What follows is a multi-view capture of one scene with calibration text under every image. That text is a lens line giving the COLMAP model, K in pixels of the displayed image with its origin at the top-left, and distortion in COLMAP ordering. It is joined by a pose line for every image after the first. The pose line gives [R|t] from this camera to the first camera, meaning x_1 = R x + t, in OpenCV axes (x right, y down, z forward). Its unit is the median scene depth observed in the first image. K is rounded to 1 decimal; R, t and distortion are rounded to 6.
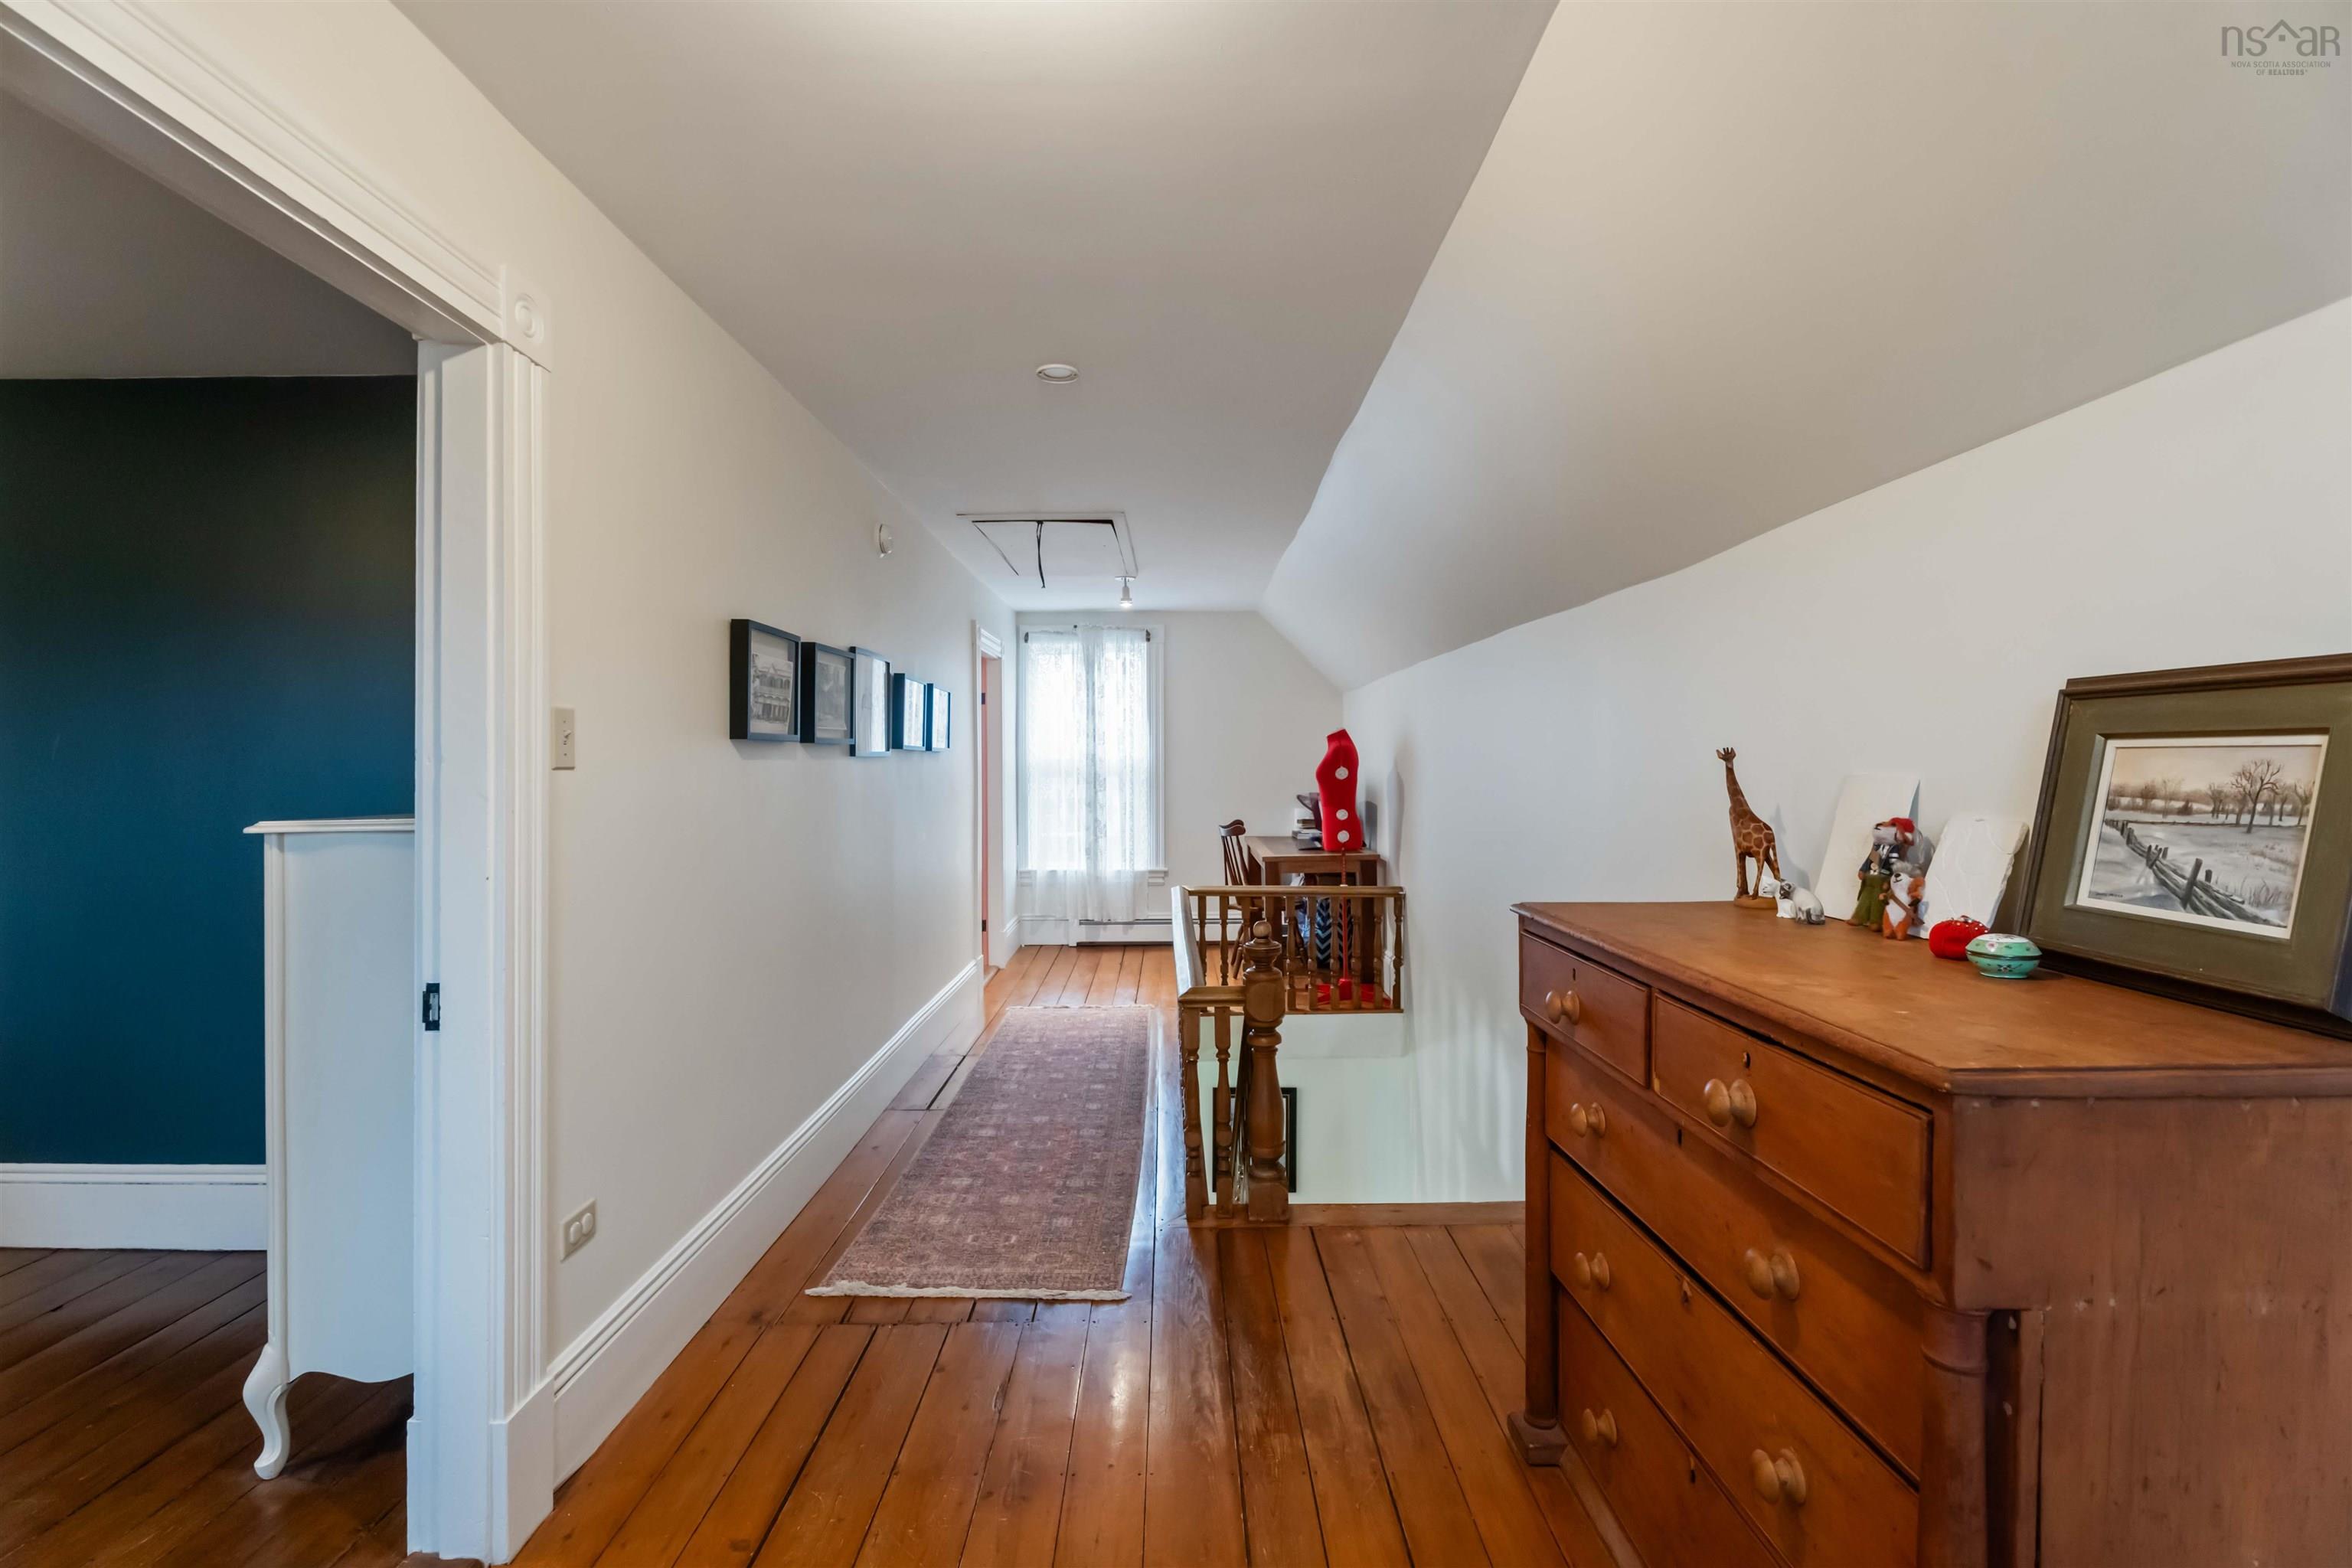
lens RADIAL K [[1057.4, 0, 1176.8], [0, 1057.4, 780.2], [0, 0, 1]] dist [-0.000451, 0.000156]
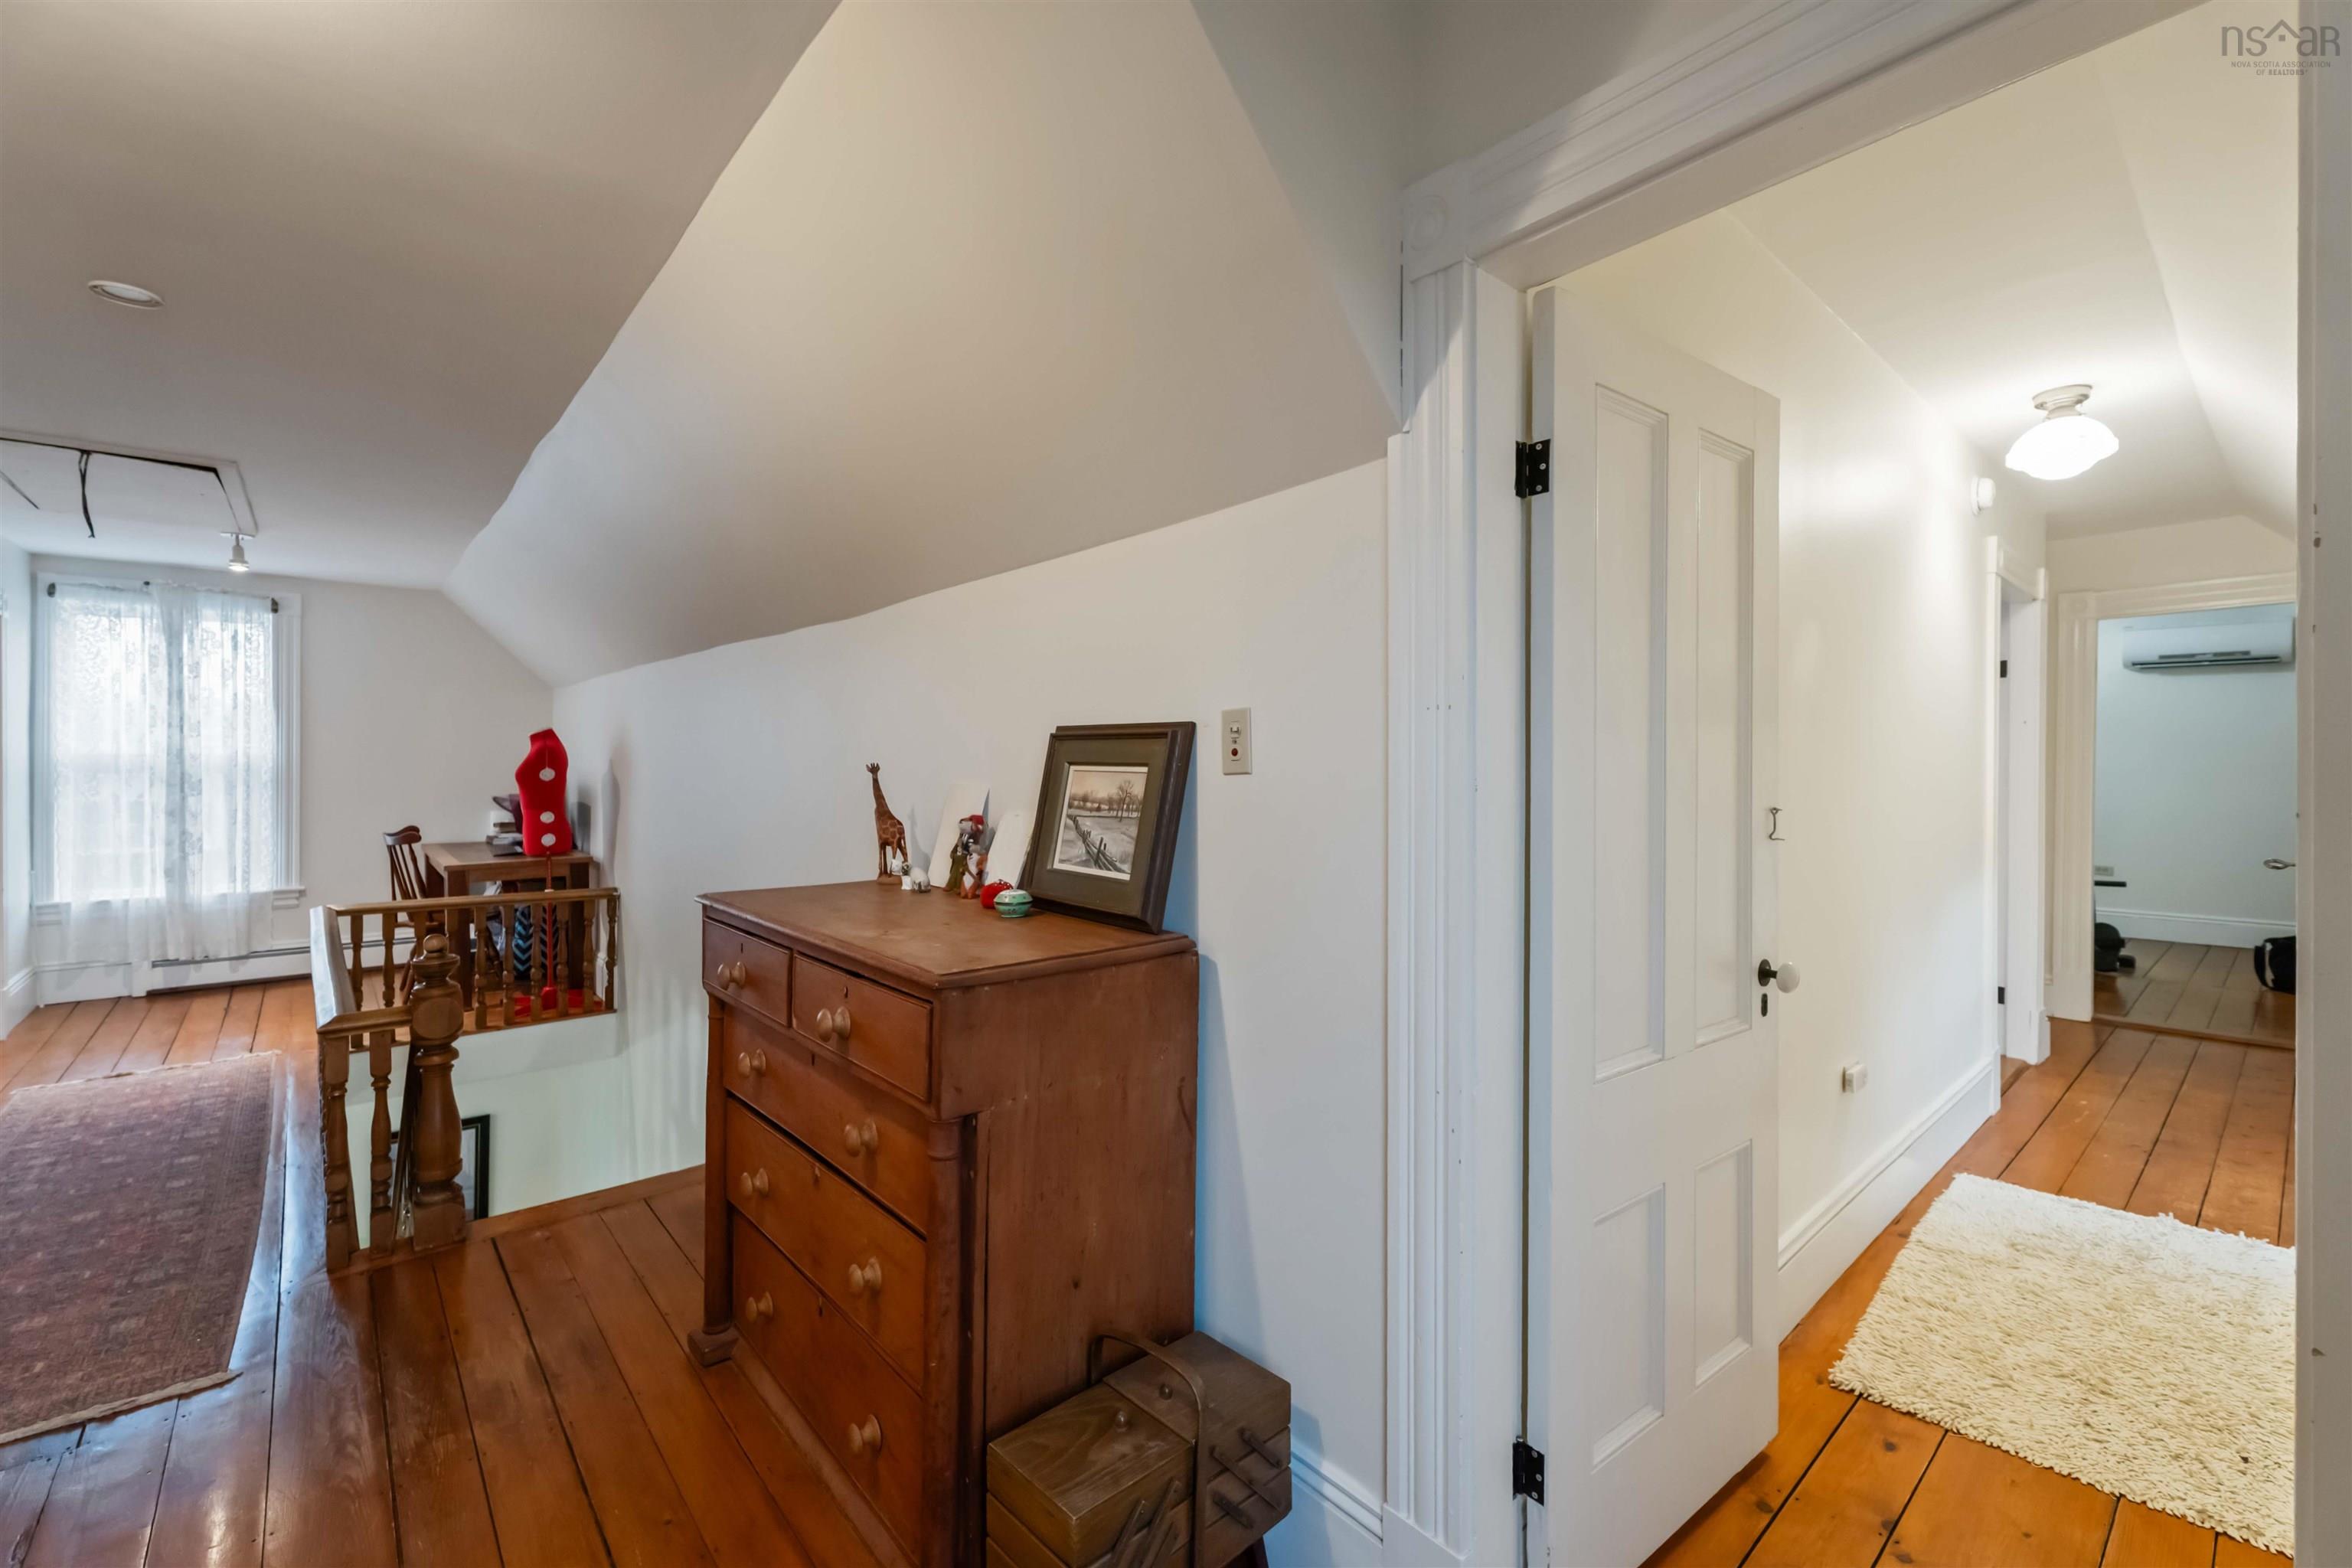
lens RADIAL K [[993.5, 0, 1180.6], [0, 993.5, 767.9], [0, 0, 1]] dist [0.006526, -0.000921]
pose [[0.758102, 0.004929, 0.652117, 0.003862], [0.000146, 0.999970, -0.007728, -0.012545], [-0.652136, 0.005954, 0.758079, -0.151426]]
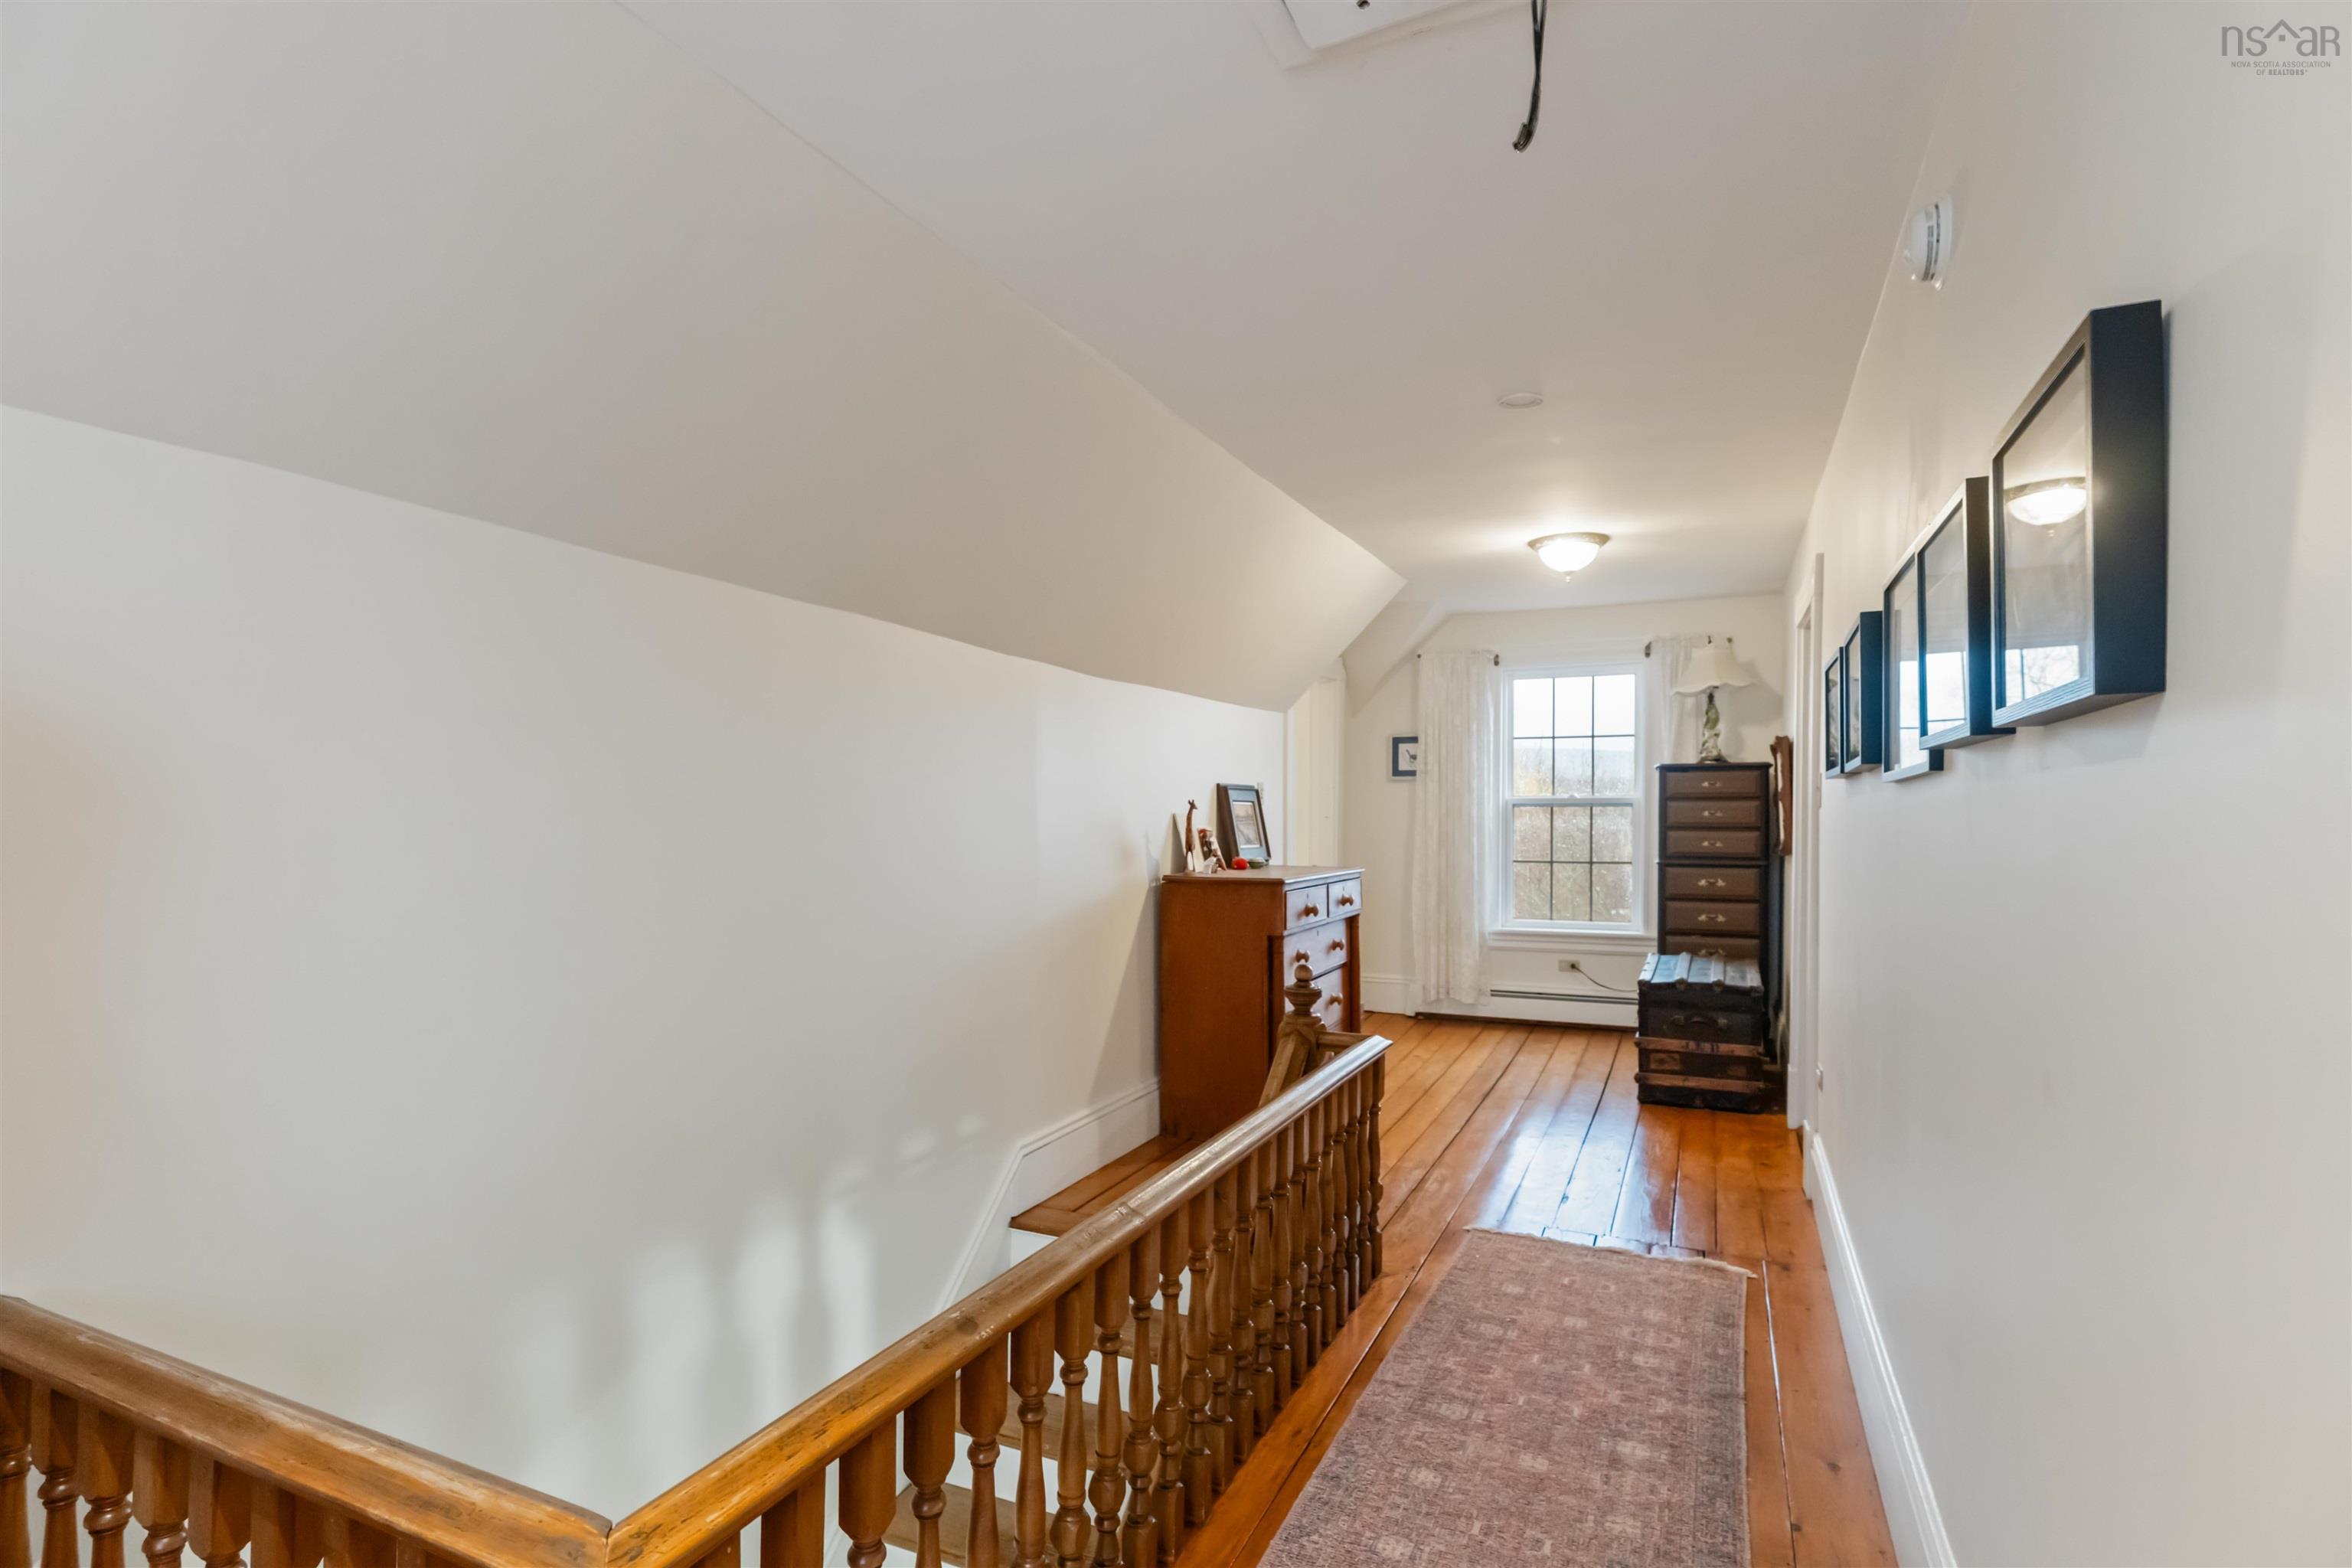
lens RADIAL K [[1148.8, 0, 1176.4], [0, 1148.8, 791.2], [0, 0, 1]] dist [-0.000048, 0.000047]
pose [[-0.905630, 0.005393, 0.424034, -0.316583], [0.002507, 0.999970, -0.007364, -0.023799], [-0.424061, -0.005606, -0.905616, 2.386987]]
